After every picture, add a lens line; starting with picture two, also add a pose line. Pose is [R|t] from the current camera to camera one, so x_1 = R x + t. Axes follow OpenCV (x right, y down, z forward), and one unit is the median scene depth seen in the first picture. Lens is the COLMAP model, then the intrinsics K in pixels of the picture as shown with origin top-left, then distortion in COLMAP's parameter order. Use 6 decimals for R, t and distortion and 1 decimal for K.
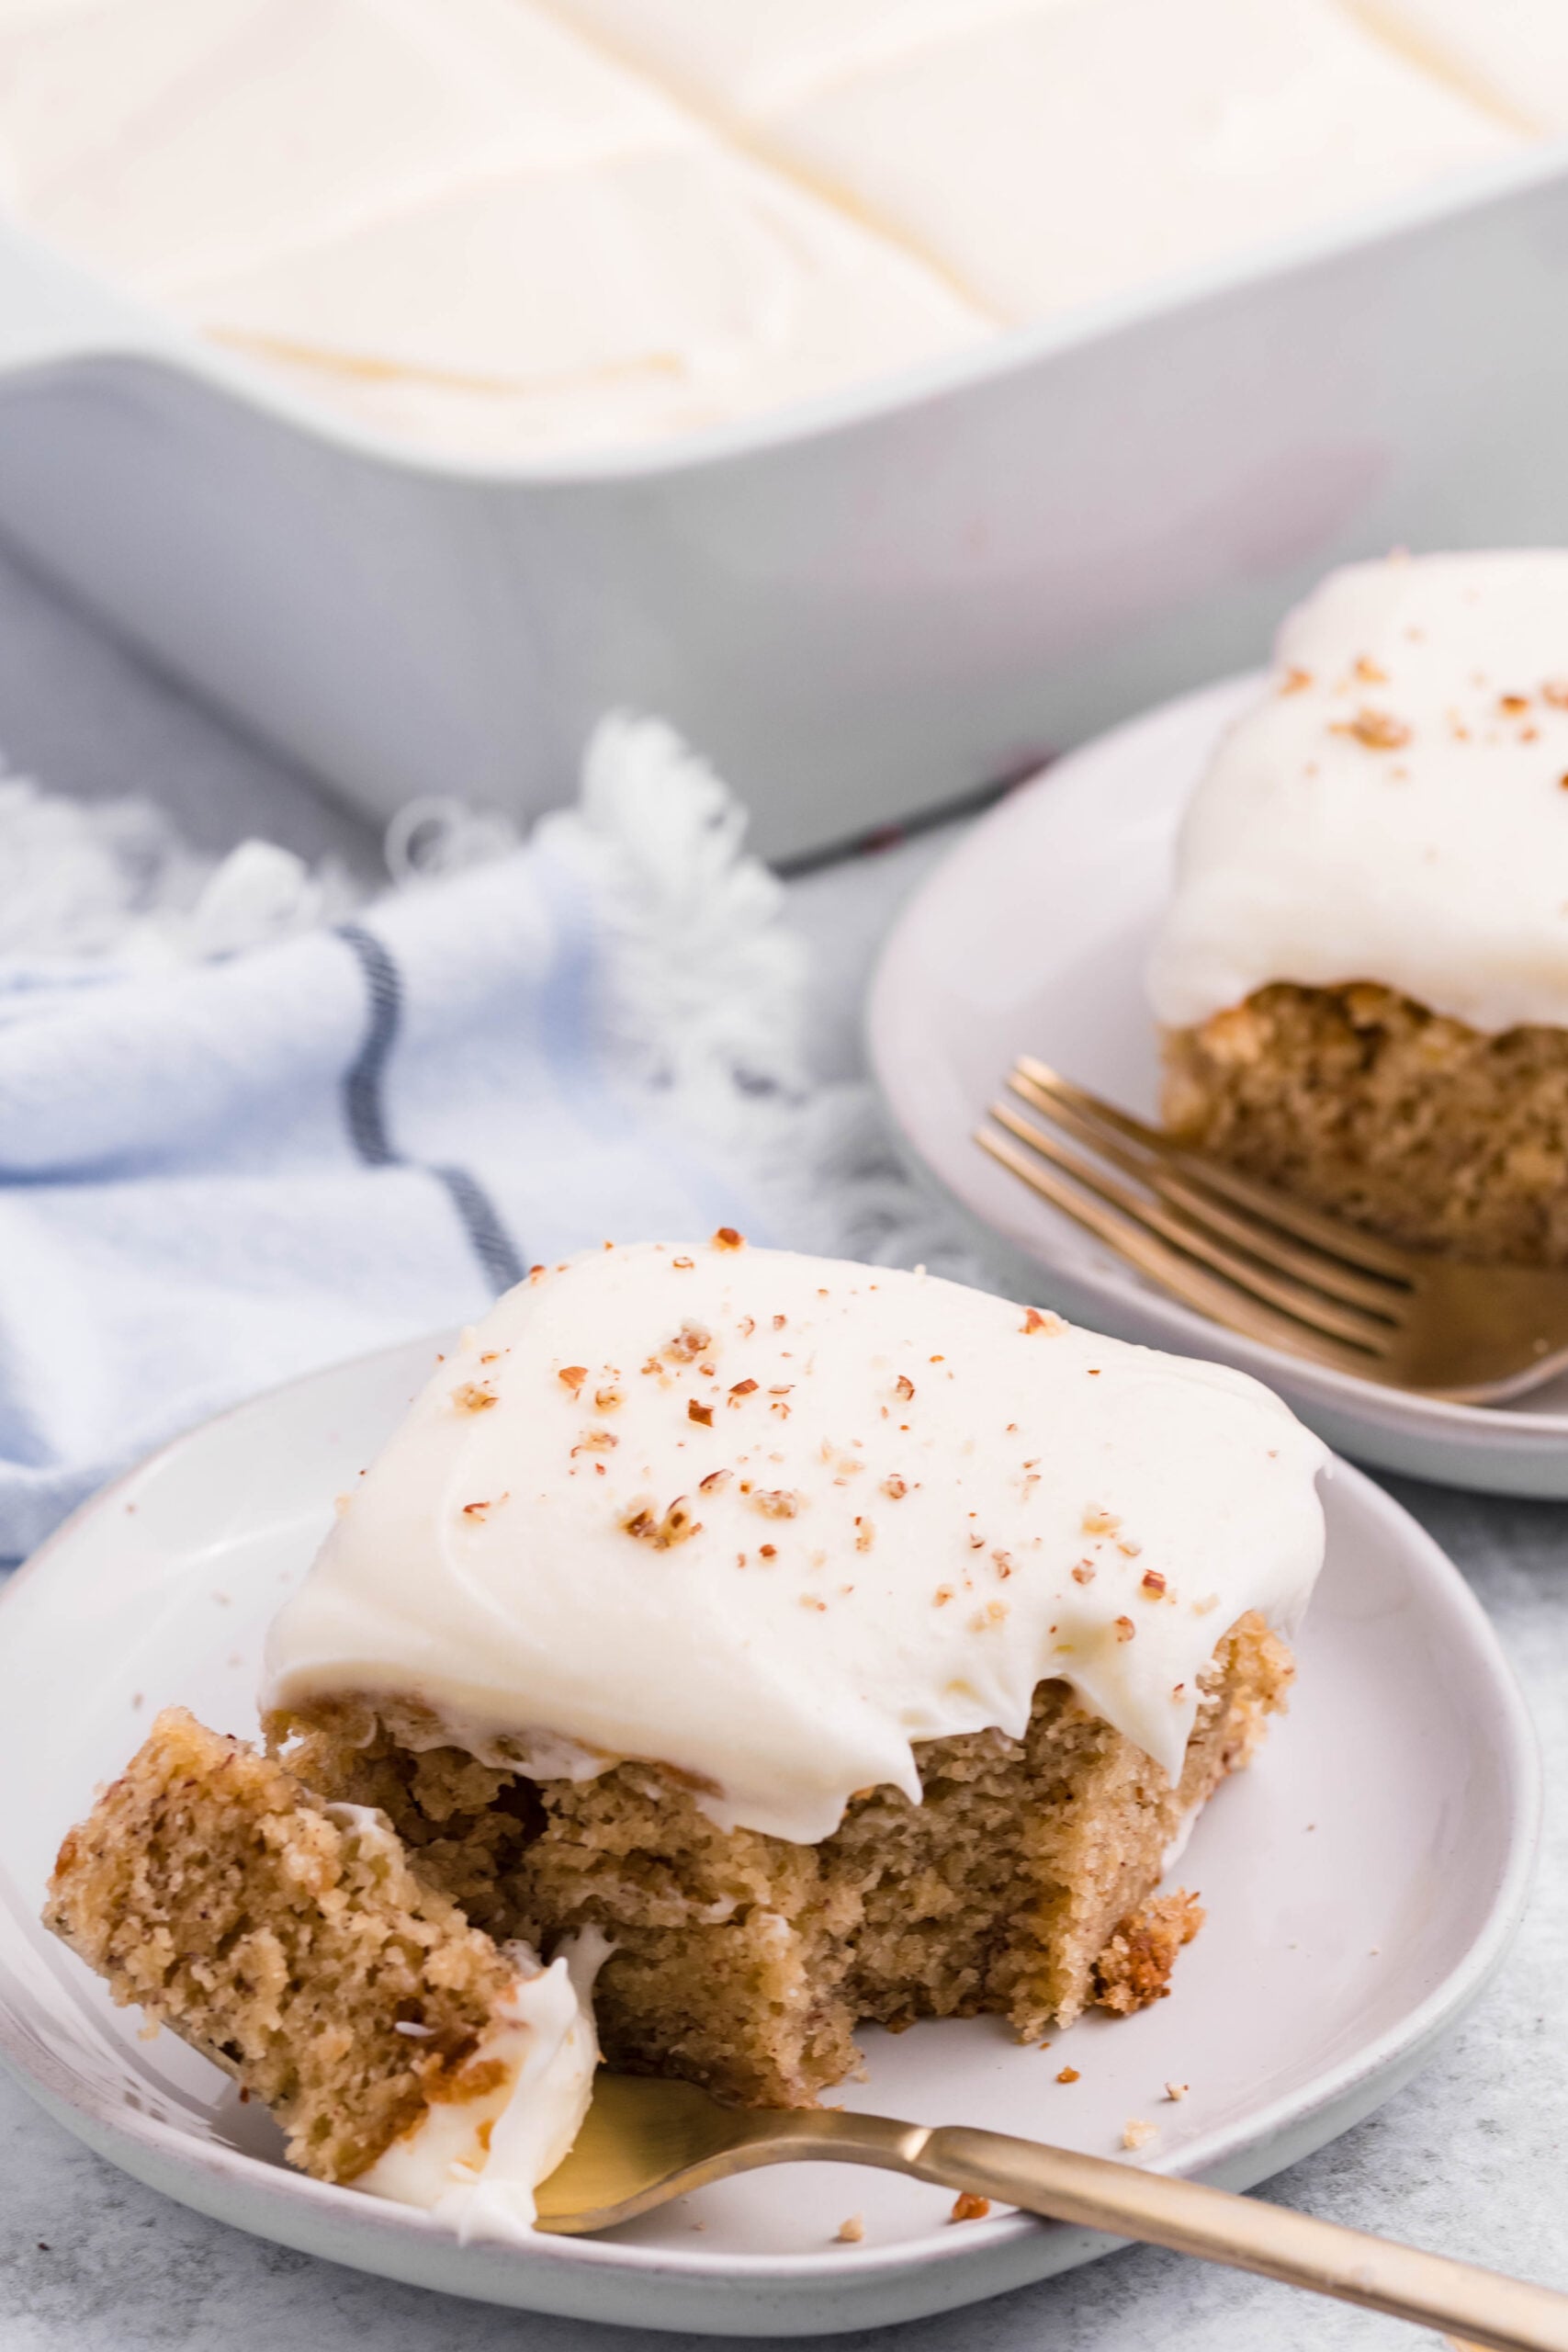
lens RADIAL K [[12279.1, 0, 779.1], [0, 12279.1, 1162.8], [0, 0, 1]] dist [-0.199335, 0.000000]
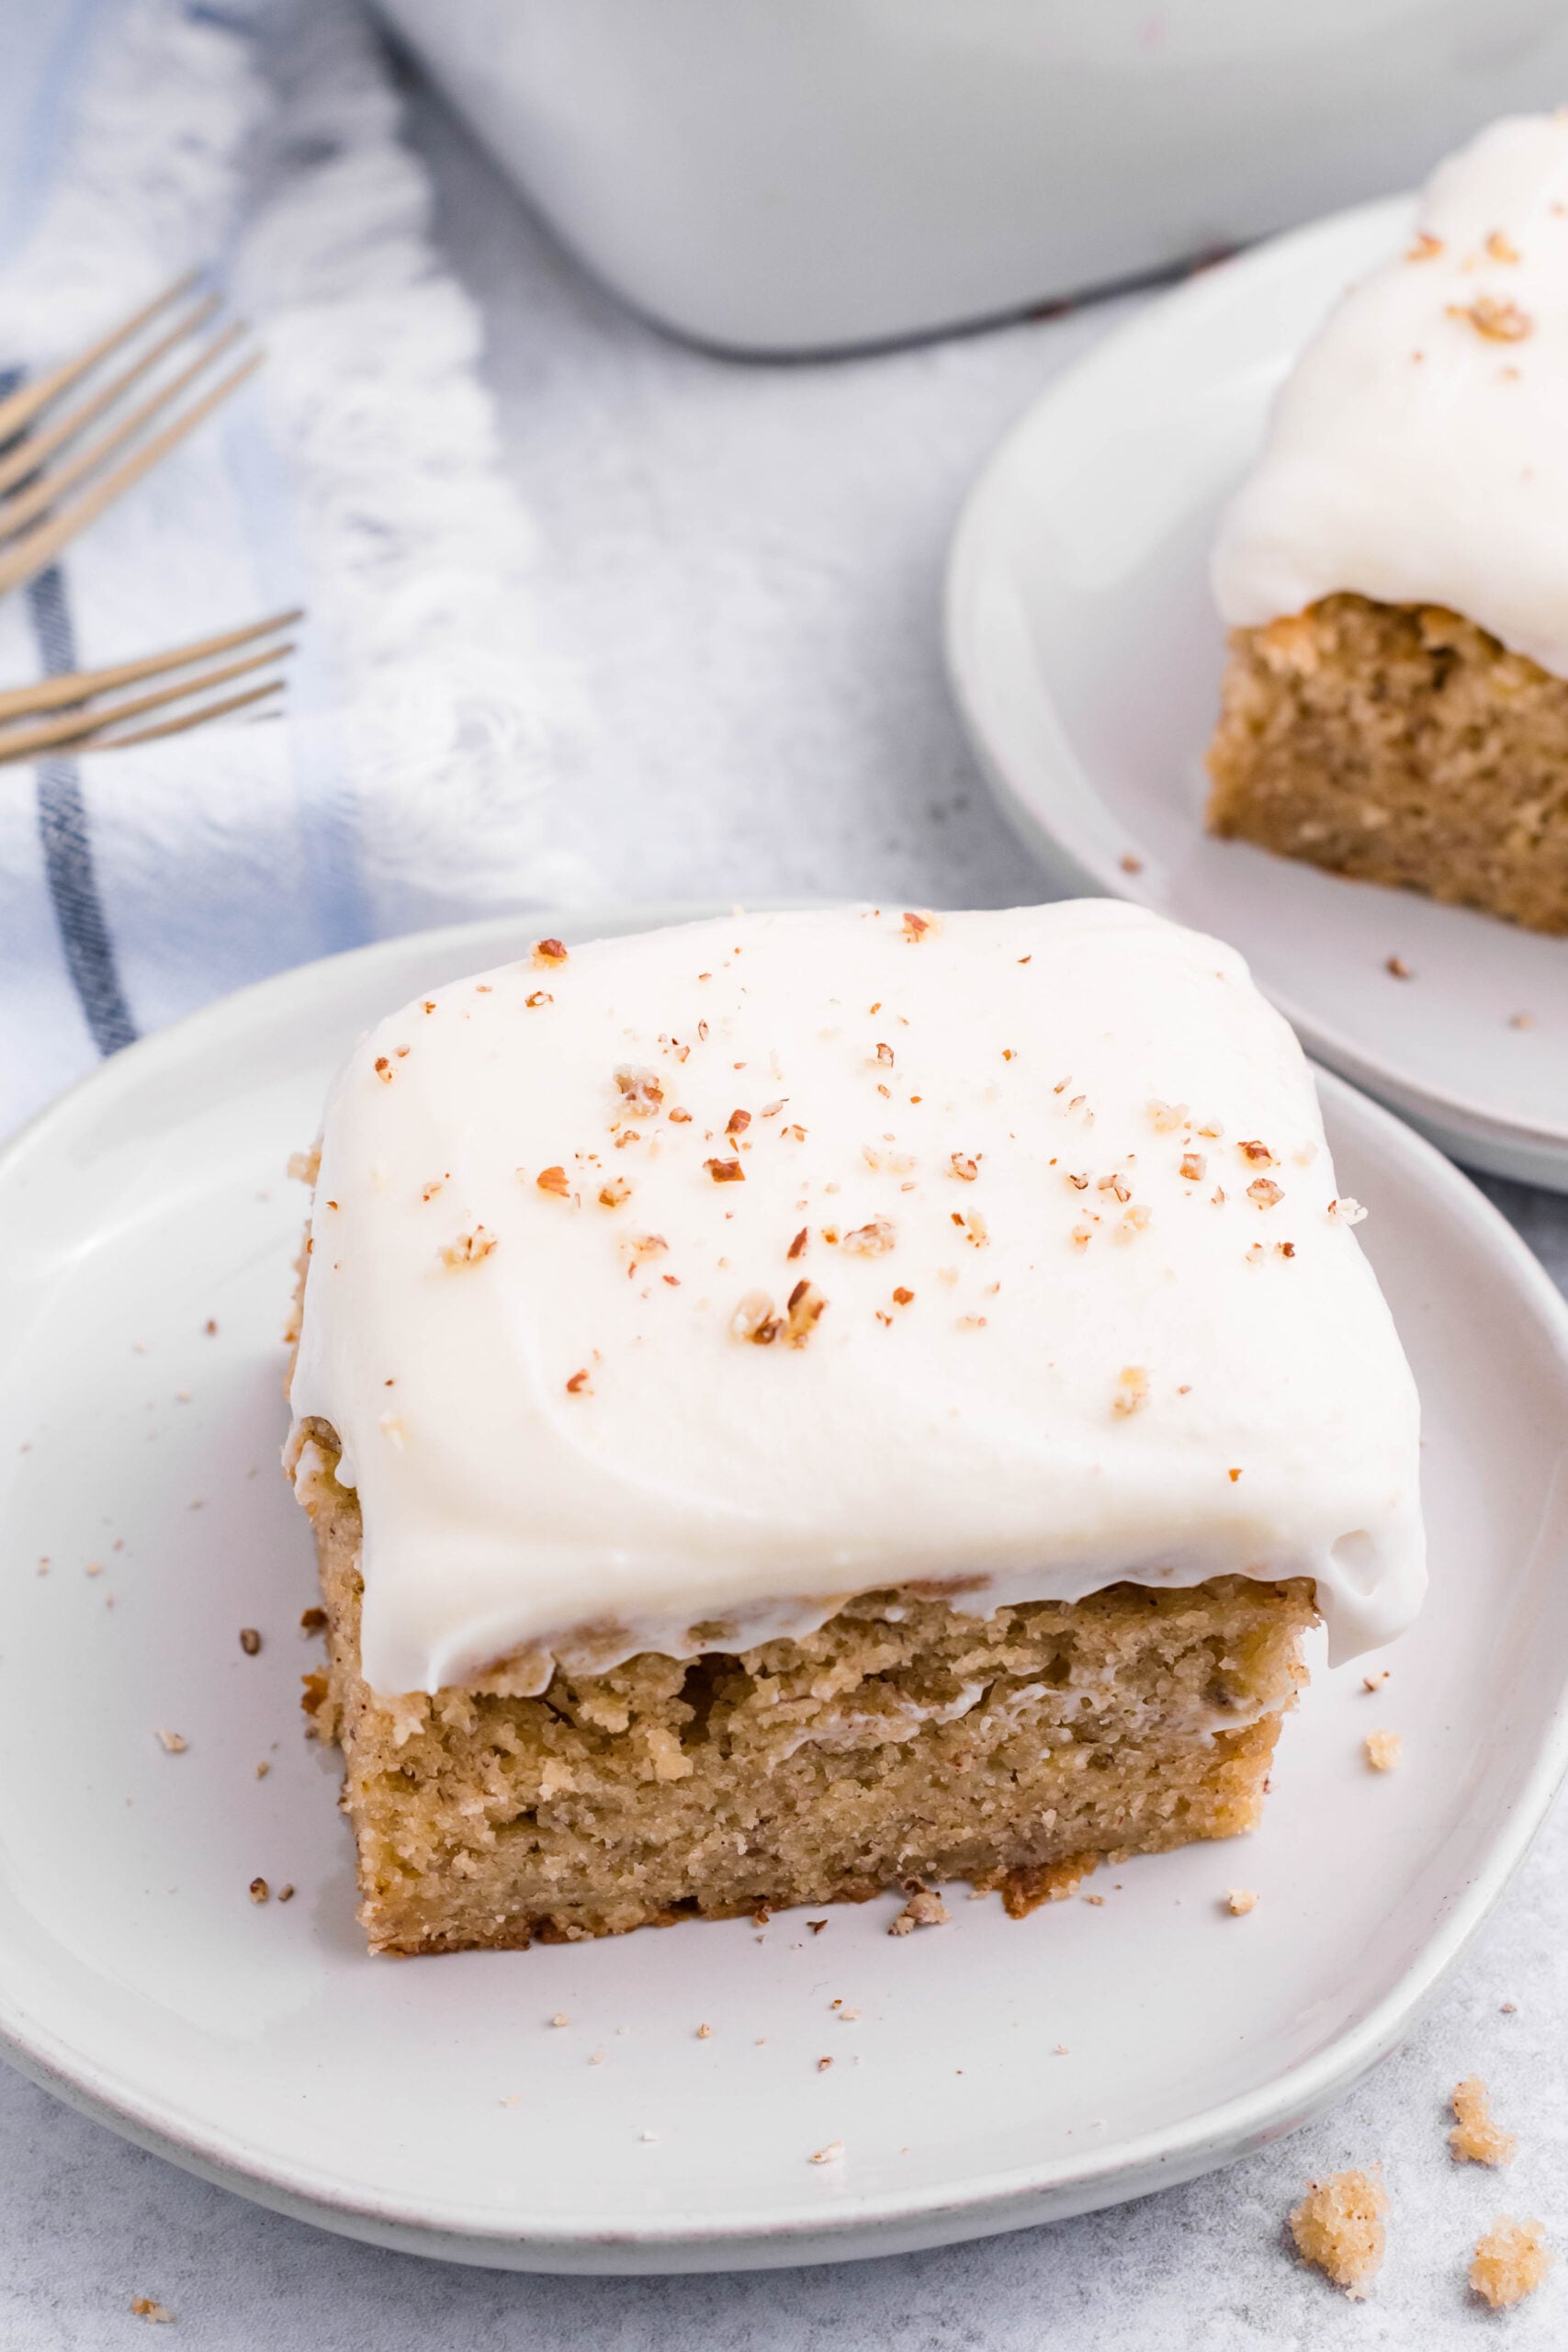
lens RADIAL K [[6190.7, 0, 797.1], [0, 6190.7, 1180.0], [0, 0, 1]] dist [-0.511848, 0.000000]
pose [[0.849031, -0.360705, 0.386056, -0.168004], [0.289853, 0.928911, 0.230454, -0.076449], [-0.441738, -0.083763, 0.893225, 0.616852]]
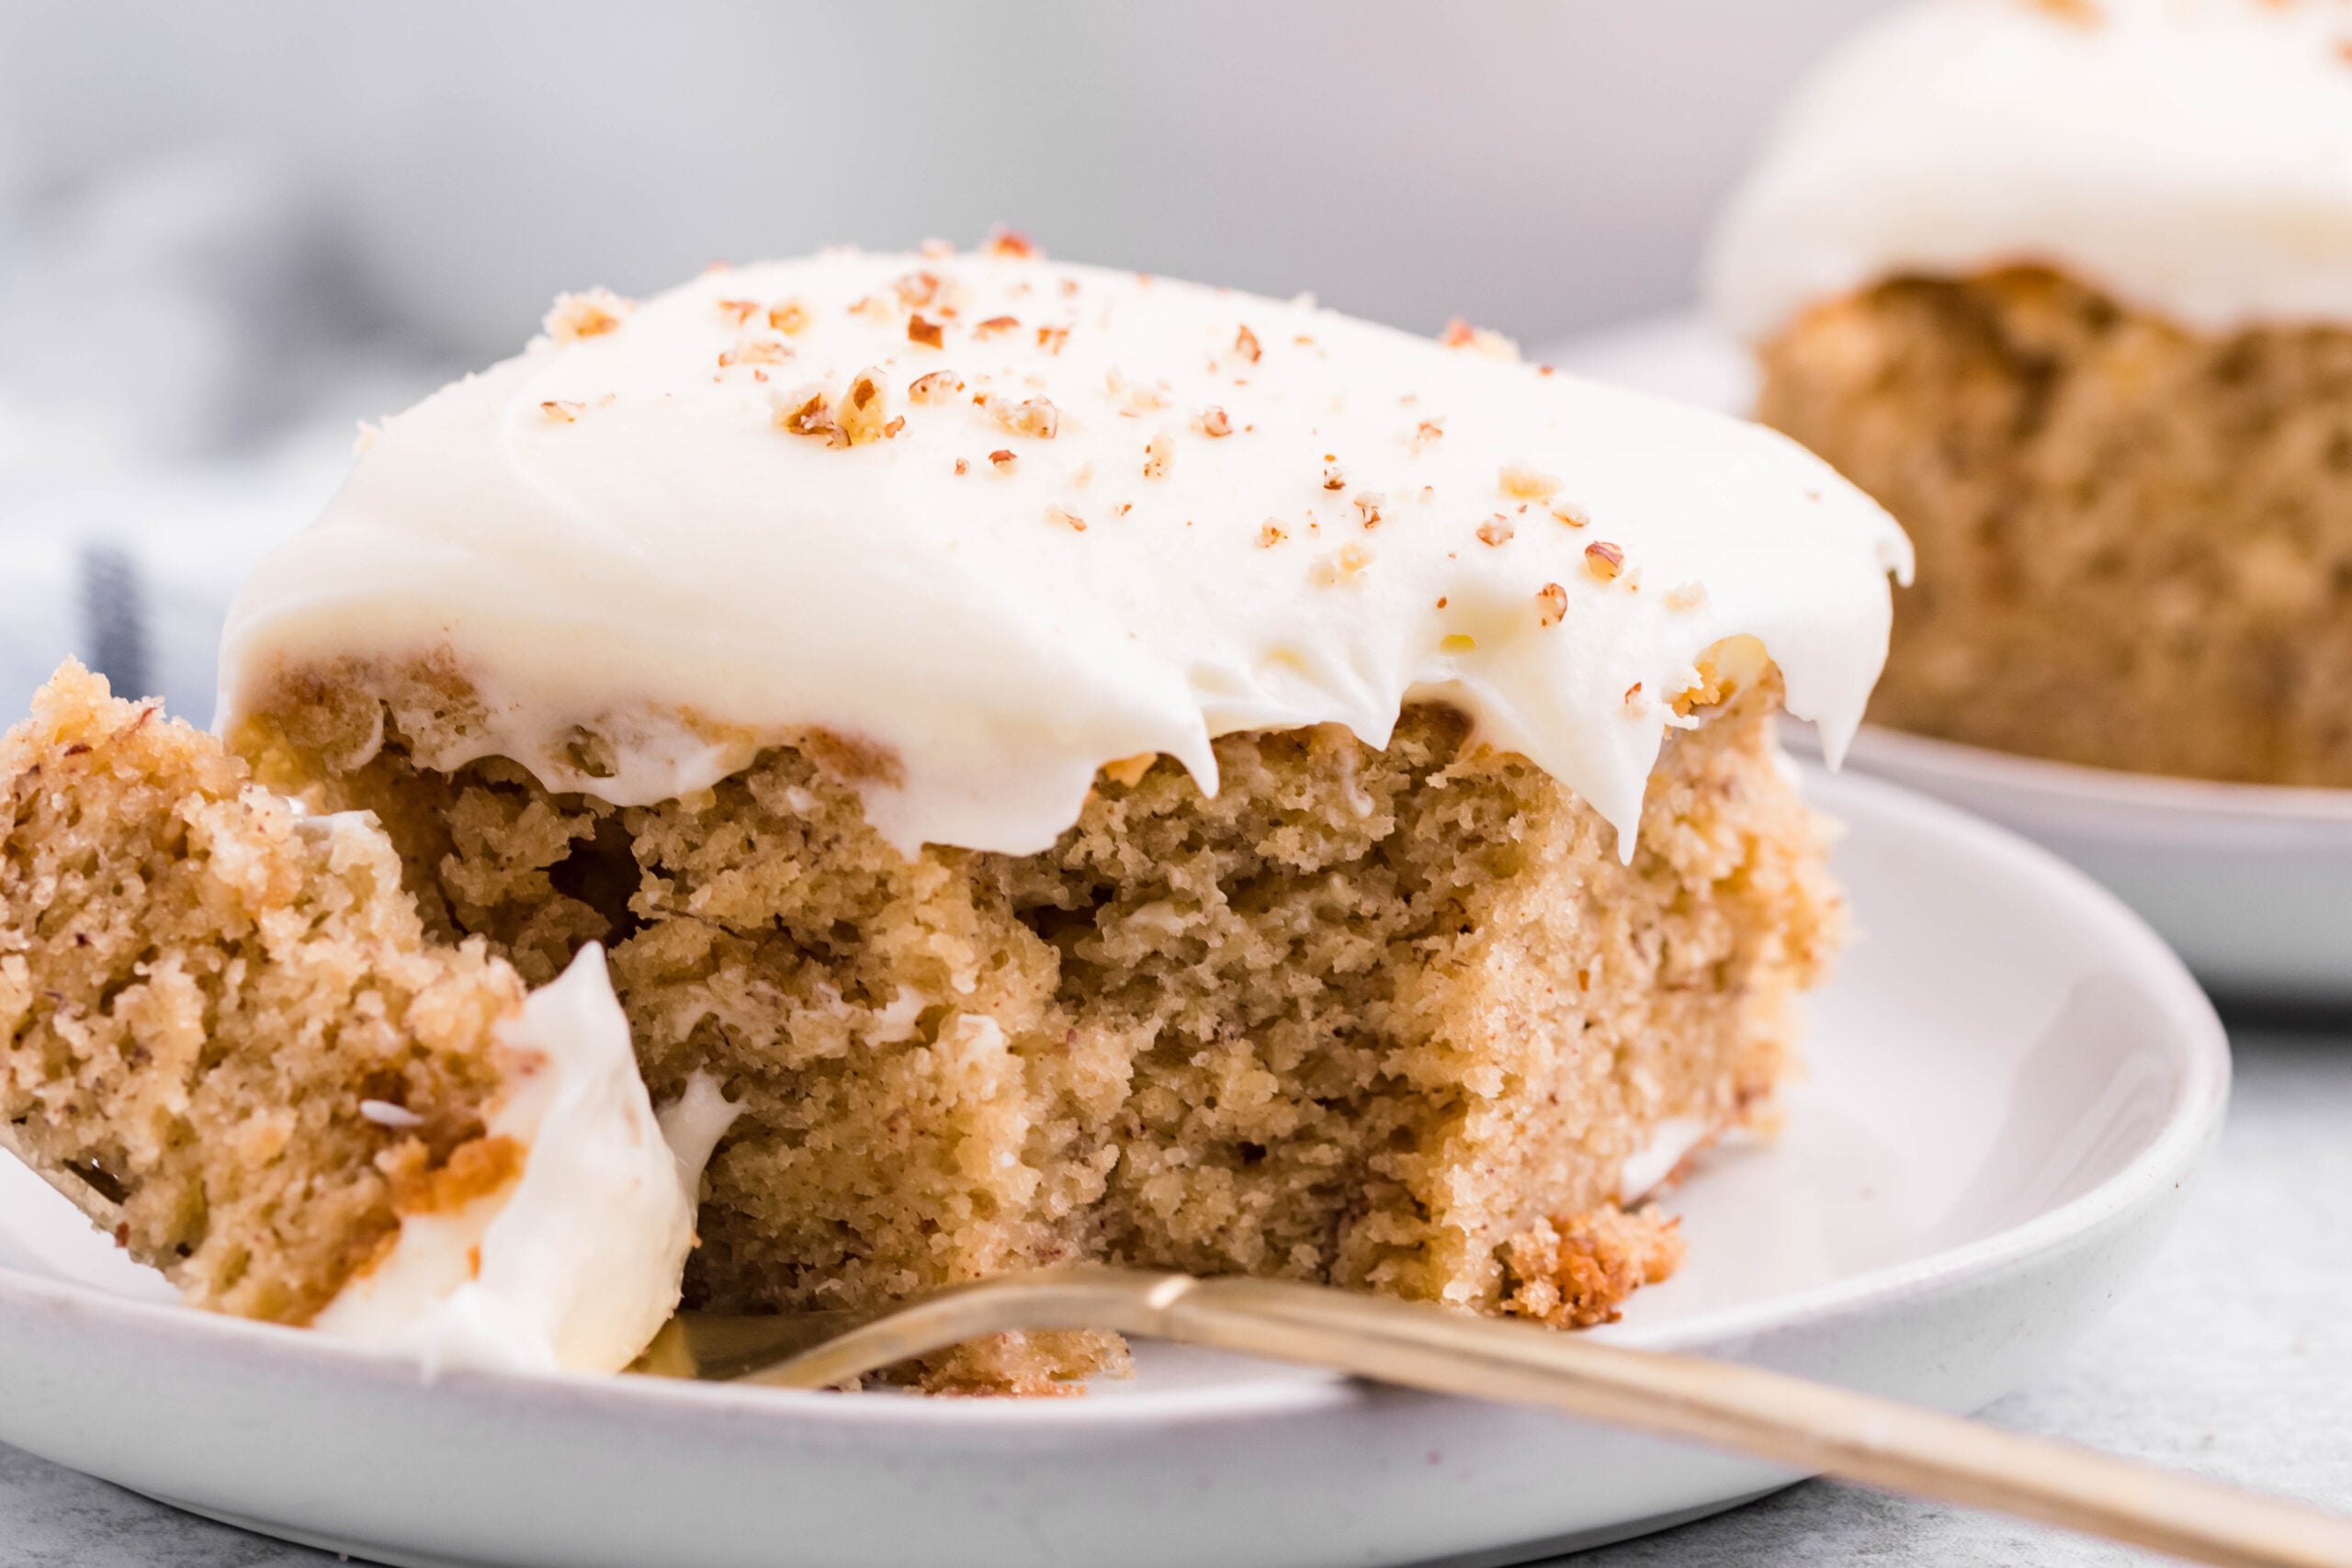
lens RADIAL K [[12279.1, 0, 1156.2], [0, 12279.1, 778.6], [0, 0, 1]] dist [-0.199335, 0.000000]
pose [[0.996902, 0.037591, -0.069085, 0.051646], [-0.056960, 0.950779, -0.304590, 0.240580], [0.054235, 0.307581, 0.949975, 0.391098]]
